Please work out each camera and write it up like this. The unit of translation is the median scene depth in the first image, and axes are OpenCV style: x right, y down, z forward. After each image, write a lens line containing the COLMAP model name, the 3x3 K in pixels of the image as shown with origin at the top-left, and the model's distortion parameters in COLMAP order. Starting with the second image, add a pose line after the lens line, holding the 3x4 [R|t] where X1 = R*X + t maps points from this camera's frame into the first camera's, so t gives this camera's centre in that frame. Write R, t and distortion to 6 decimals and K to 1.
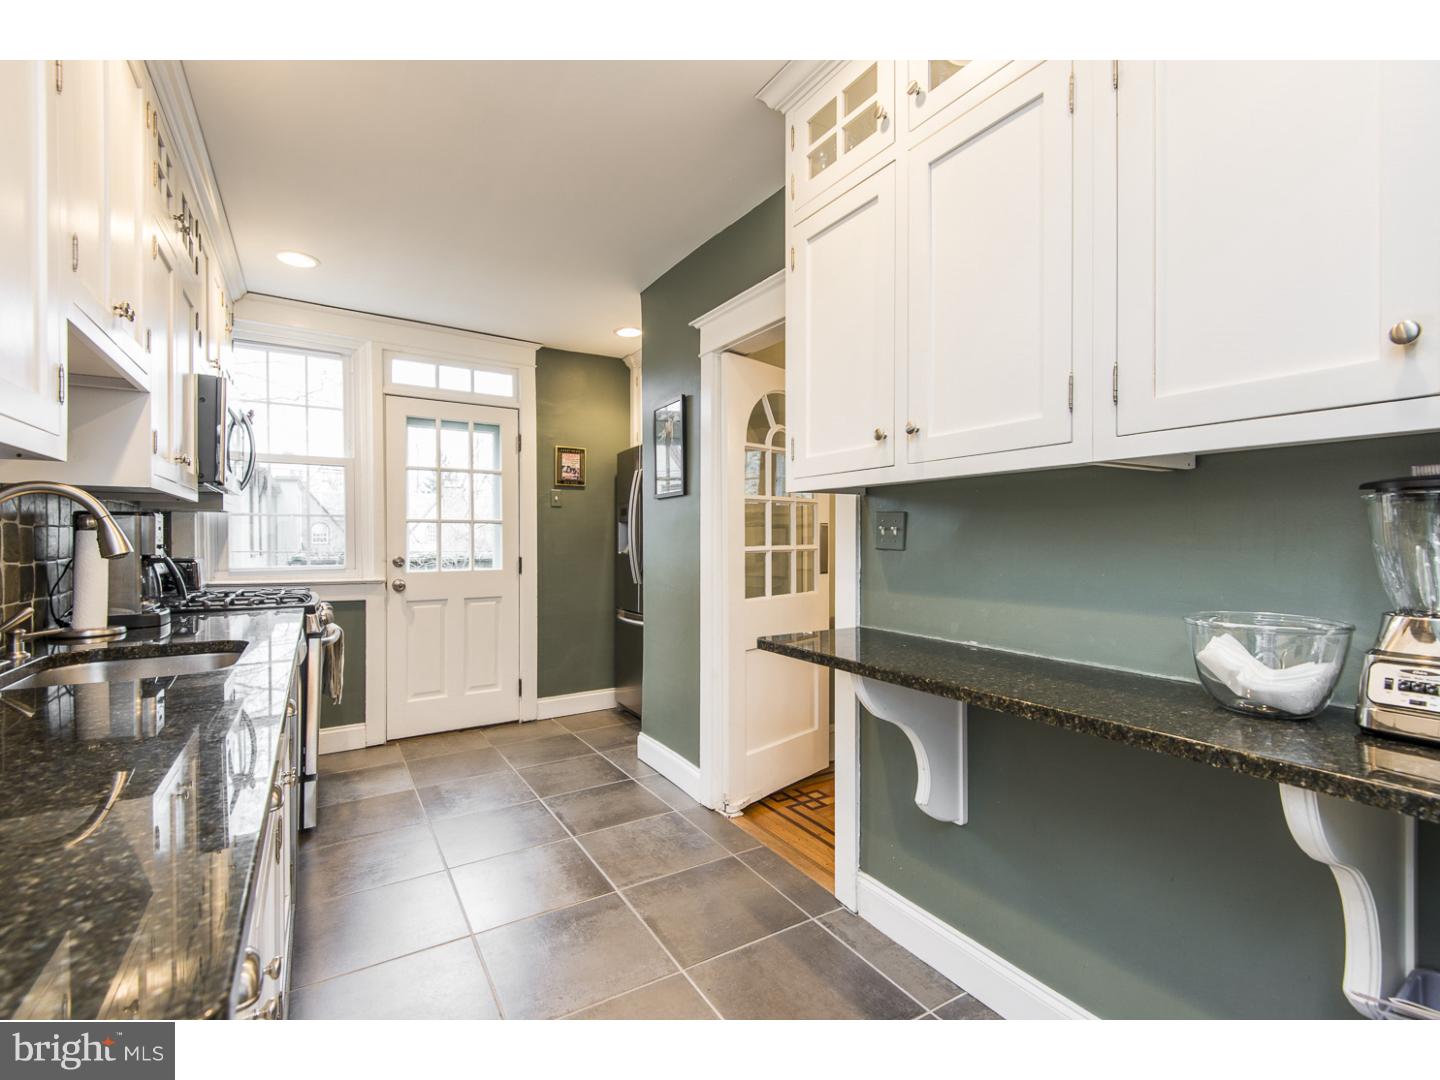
lens RADIAL K [[660.5, 0, 720.0], [0, 660.5, 540.0], [0, 0, 1]] dist [0.037033, -0.000094]
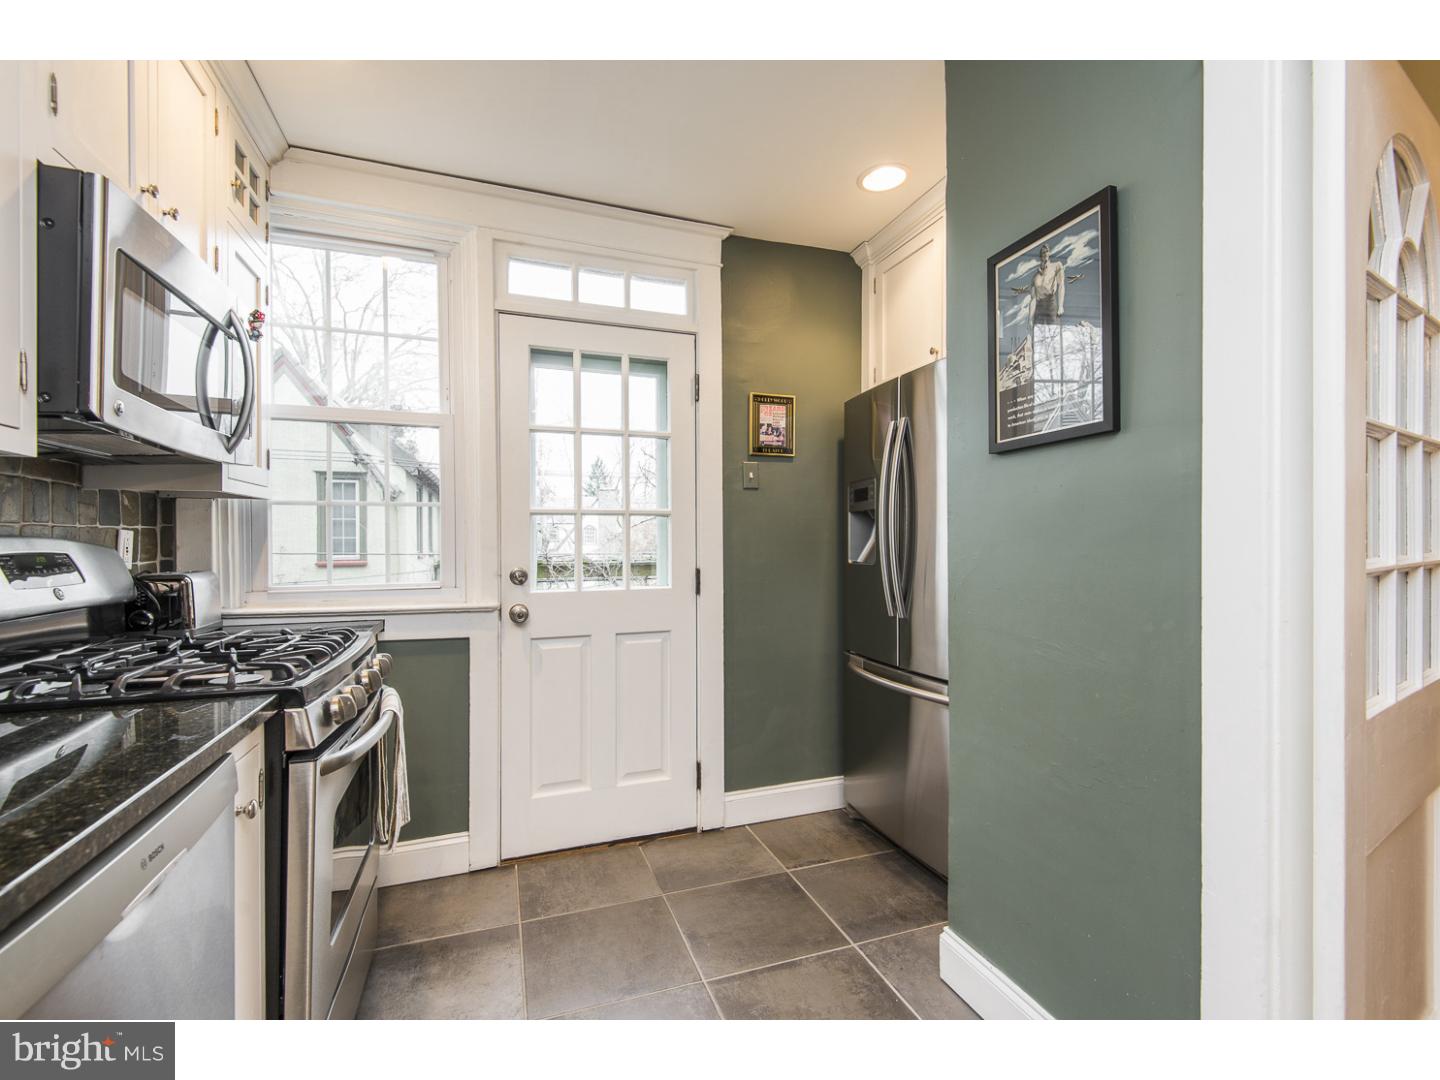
lens RADIAL K [[653.3, 0, 720.0], [0, 653.3, 540.0], [0, 0, 1]] dist [0.044956, -0.026843]
pose [[0.977061, -0.003100, -0.212936, -0.170158], [0.002966, 0.999995, -0.000948, -0.000862], [0.212938, 0.000295, 0.977066, 0.453583]]
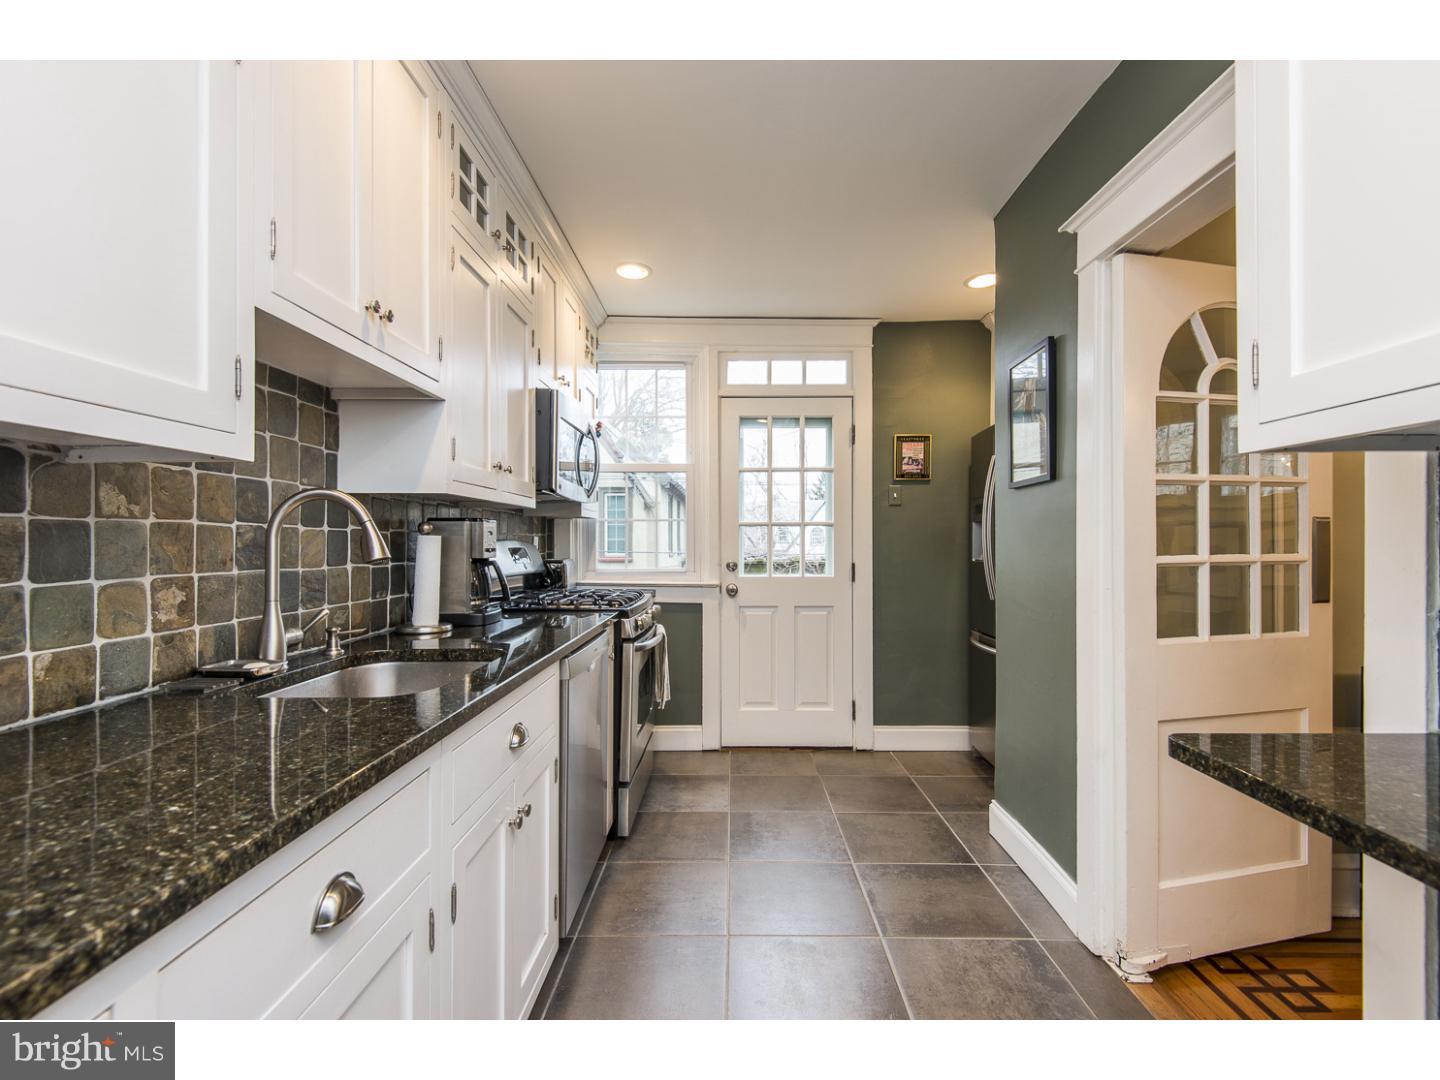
lens RADIAL K [[653.3, 0, 720.0], [0, 653.3, 540.0], [0, 0, 1]] dist [0.044956, -0.026843]
pose [[0.844591, -0.000810, -0.535412, 0.019689], [-0.001491, 0.999991, -0.003865, -0.001727], [0.535410, 0.004063, 0.844582, 0.187466]]
